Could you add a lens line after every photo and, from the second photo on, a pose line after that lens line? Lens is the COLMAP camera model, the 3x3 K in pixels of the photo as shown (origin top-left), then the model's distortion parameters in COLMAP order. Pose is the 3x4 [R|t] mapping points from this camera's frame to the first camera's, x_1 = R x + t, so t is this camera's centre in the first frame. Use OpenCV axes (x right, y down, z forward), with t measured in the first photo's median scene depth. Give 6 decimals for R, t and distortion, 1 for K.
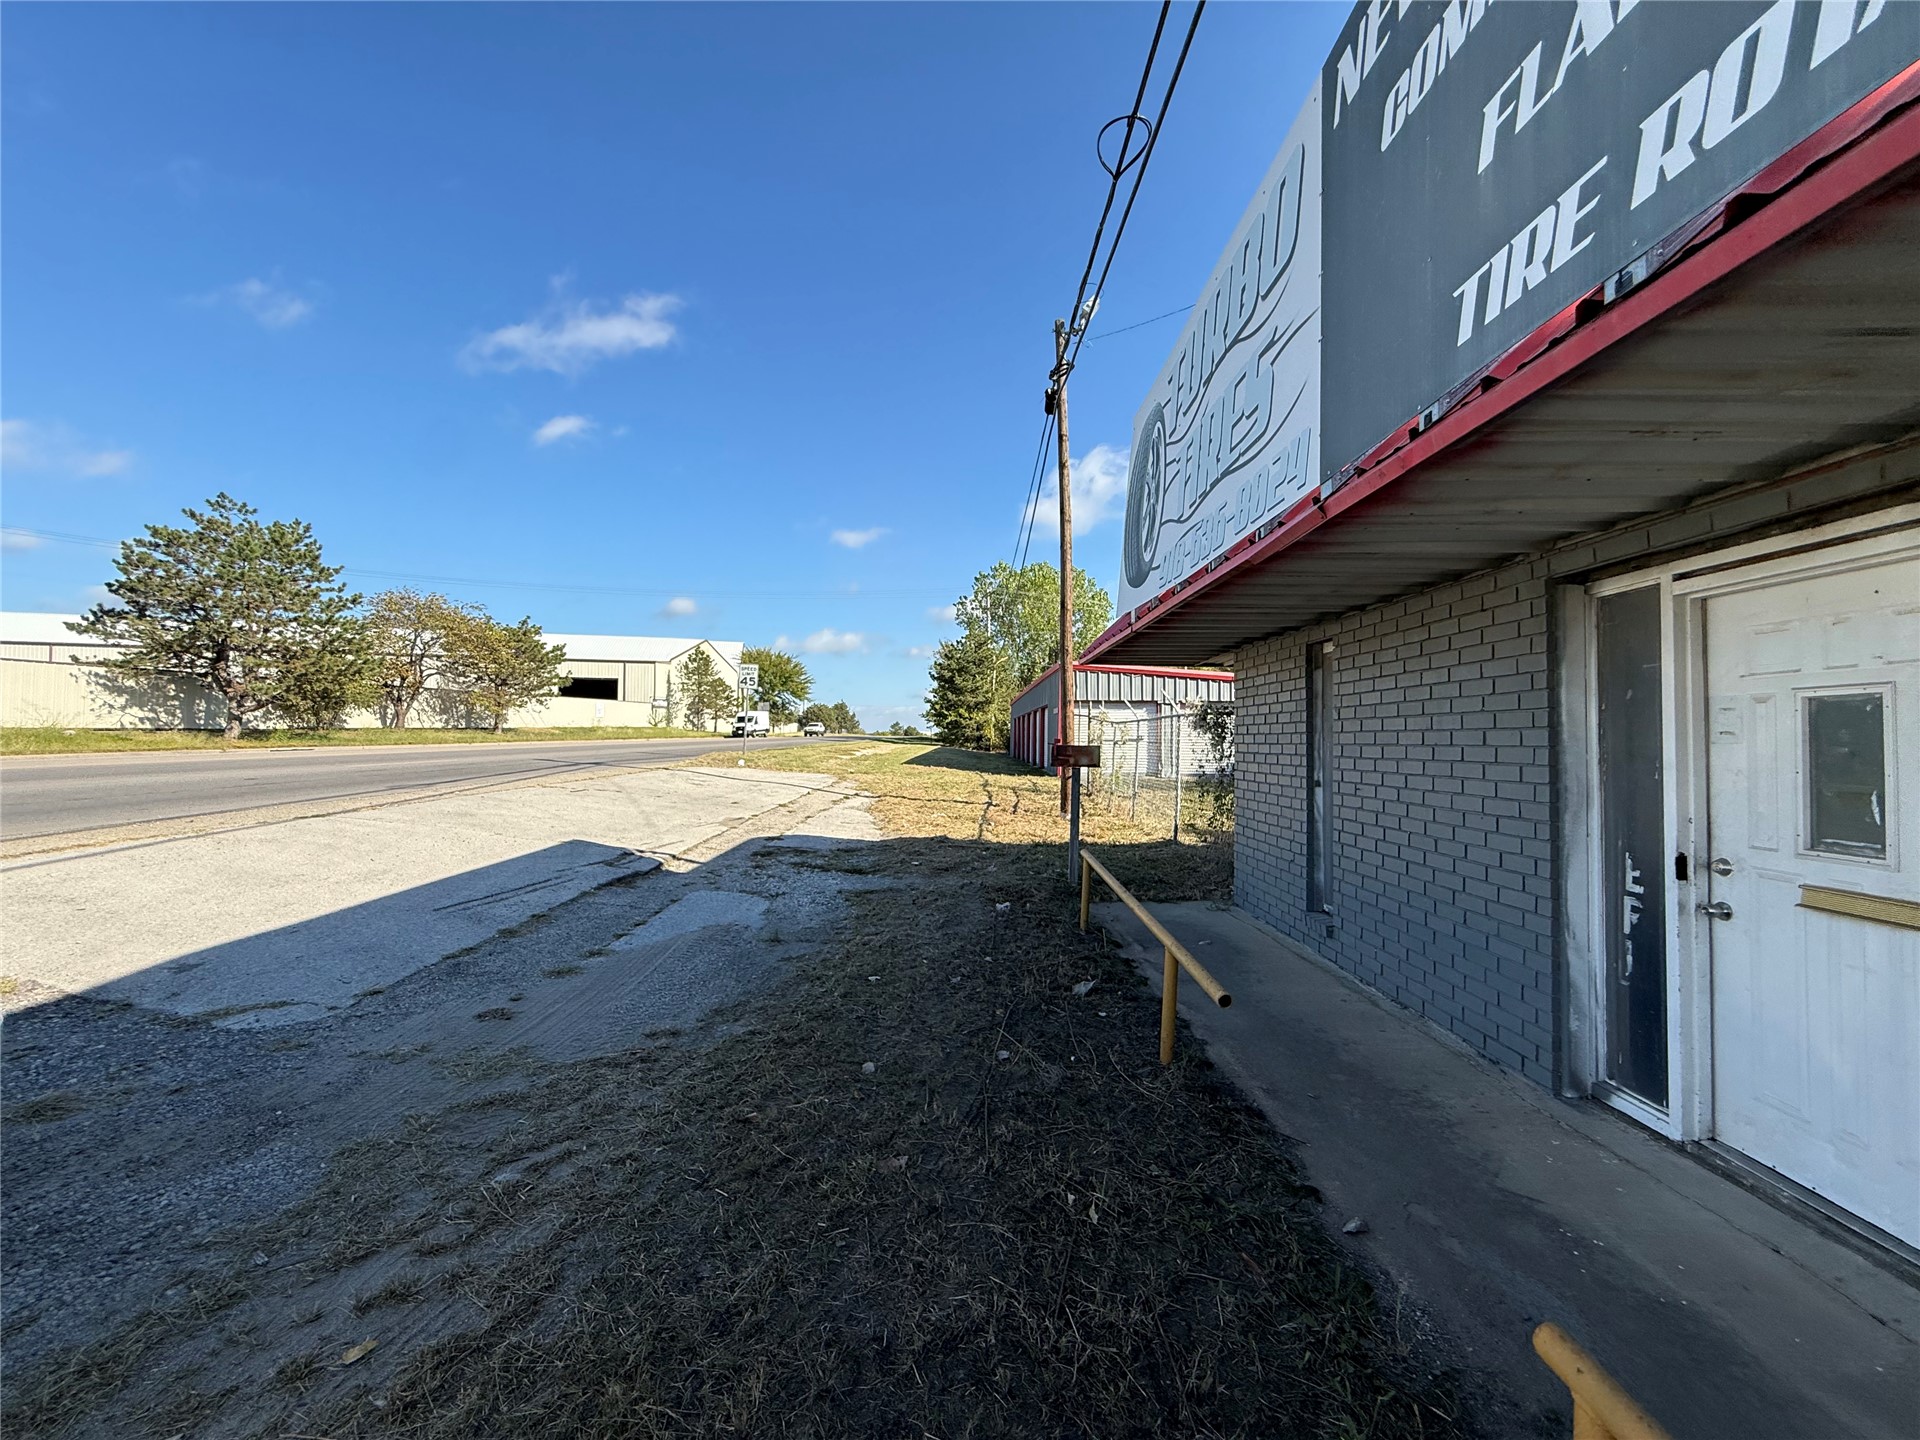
lens RADIAL K [[768.3, 0, 954.3], [0, 768.3, 719.9], [0, 0, 1]] dist [-0.000189, 0.000384]
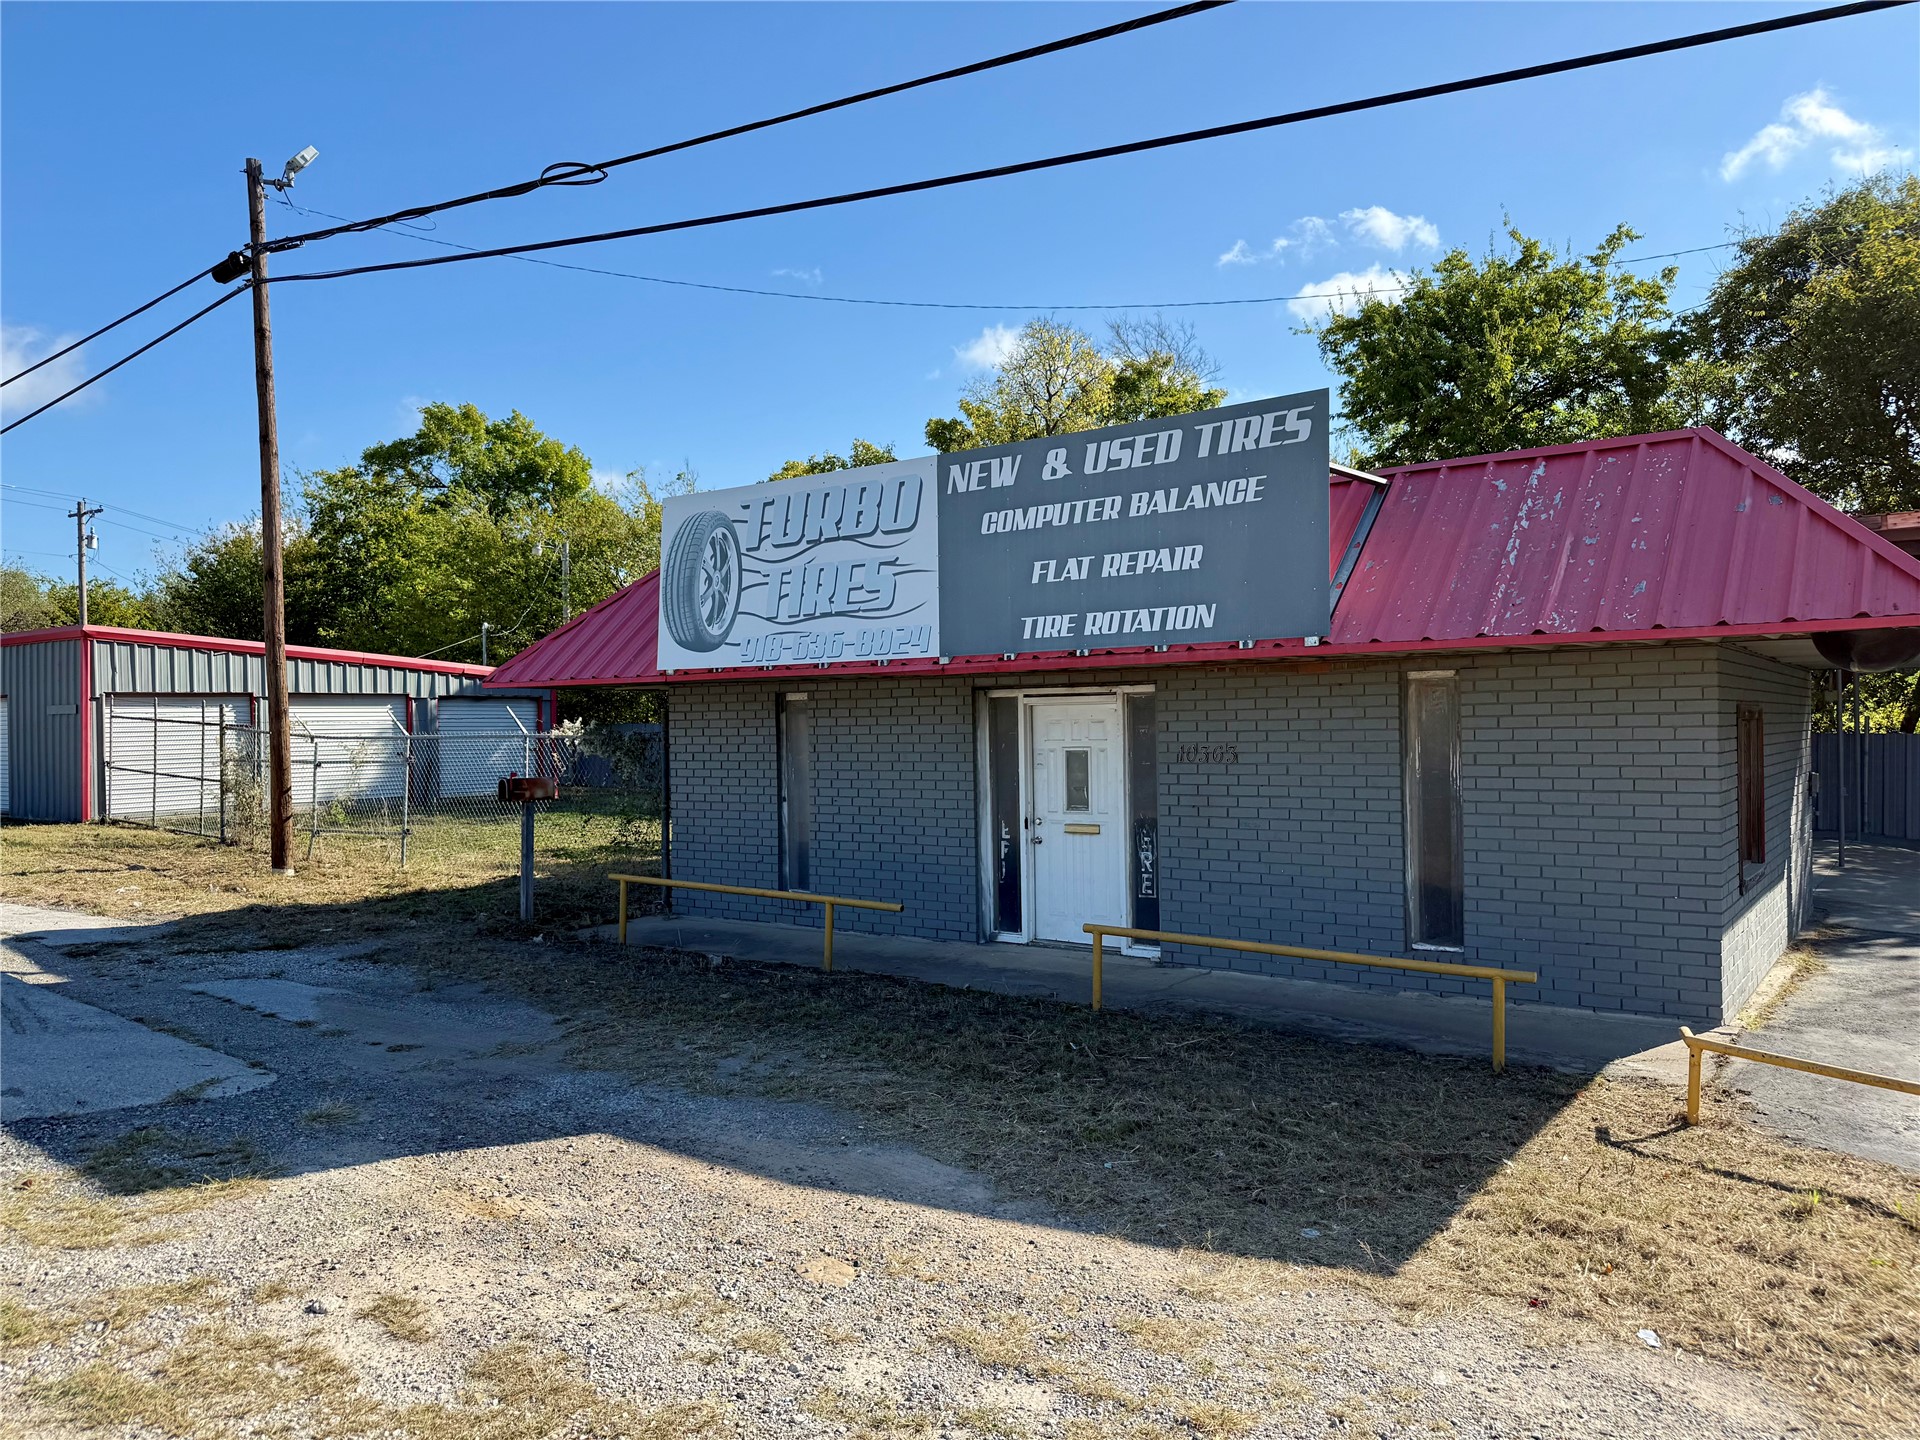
lens RADIAL K [[1334.6, 0, 976.2], [0, 1334.6, 732.7], [0, 0, 1]] dist [0.124863, -0.194645]
pose [[0.576829, -0.025354, 0.816471, -0.337313], [0.000031, 0.999519, 0.031016, -0.028551], [-0.816865, -0.017866, 0.576552, -0.164903]]
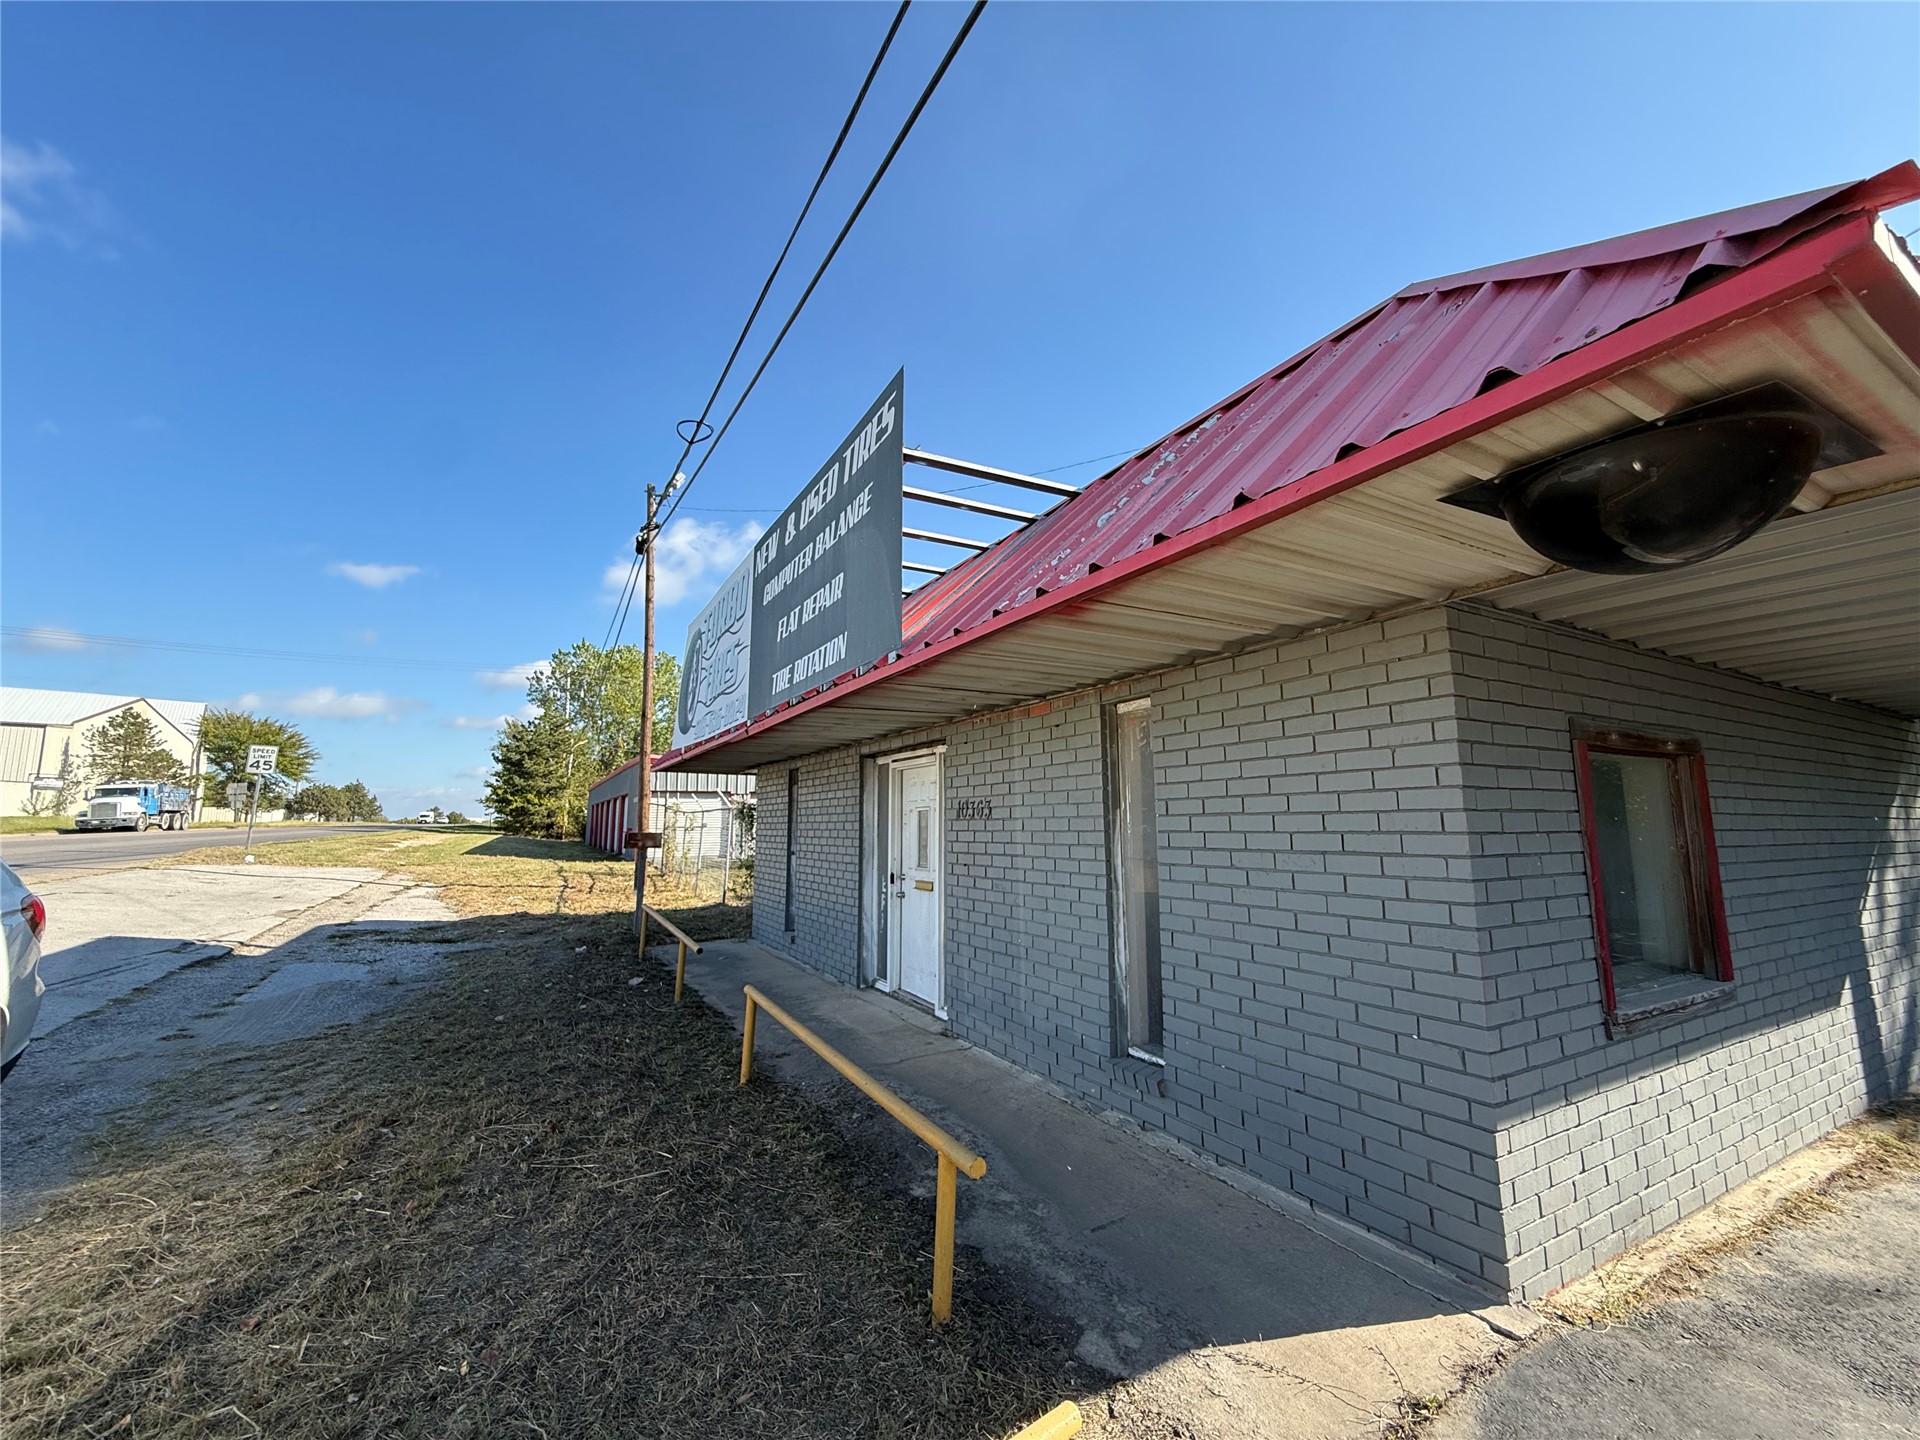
lens RADIAL K [[768.9, 0, 957.4], [0, 768.9, 719.8], [0, 0, 1]] dist [0.000336, -0.000043]
pose [[0.867455, 0.054061, 0.494570, -0.017860], [0.000017, 0.994076, -0.108691, -0.006753], [-0.497516, 0.094293, 0.862315, -0.184521]]
